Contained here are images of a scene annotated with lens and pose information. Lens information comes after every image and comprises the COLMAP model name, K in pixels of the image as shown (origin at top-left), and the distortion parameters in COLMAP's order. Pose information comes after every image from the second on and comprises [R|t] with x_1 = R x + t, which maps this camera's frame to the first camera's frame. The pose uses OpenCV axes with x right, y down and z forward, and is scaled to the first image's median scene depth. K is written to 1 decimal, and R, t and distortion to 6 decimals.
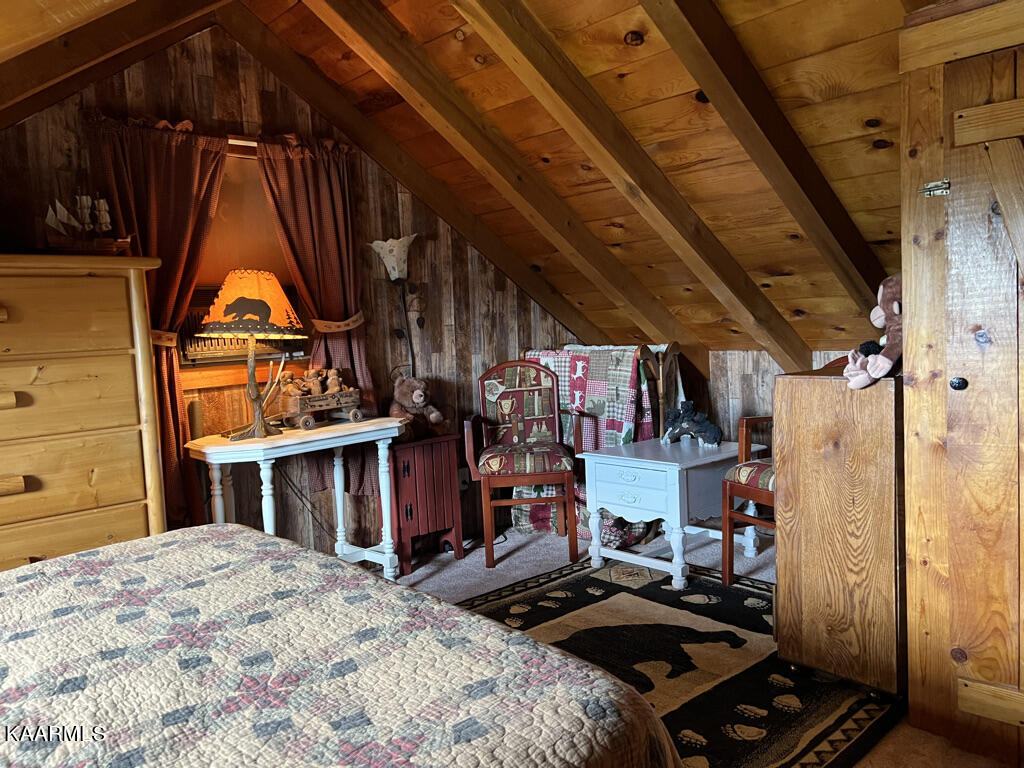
lens RADIAL K [[771.1, 0, 512.0], [0, 771.1, 384.0], [0, 0, 1]] dist [0.052698, -0.058872]
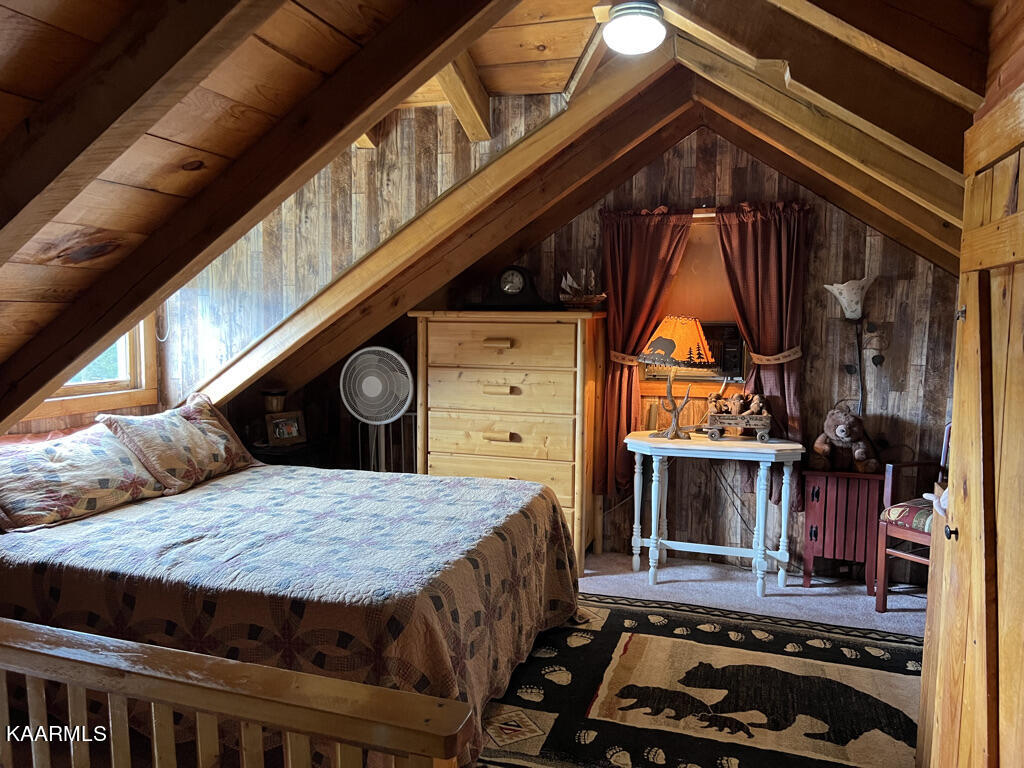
lens RADIAL K [[771.1, 0, 512.0], [0, 771.1, 384.0], [0, 0, 1]] dist [0.052698, -0.058872]
pose [[0.492111, 0.134039, -0.860151, 0.621234], [-0.099095, 0.990278, 0.097622, -0.117631], [0.864874, 0.037196, 0.500610, 0.072853]]
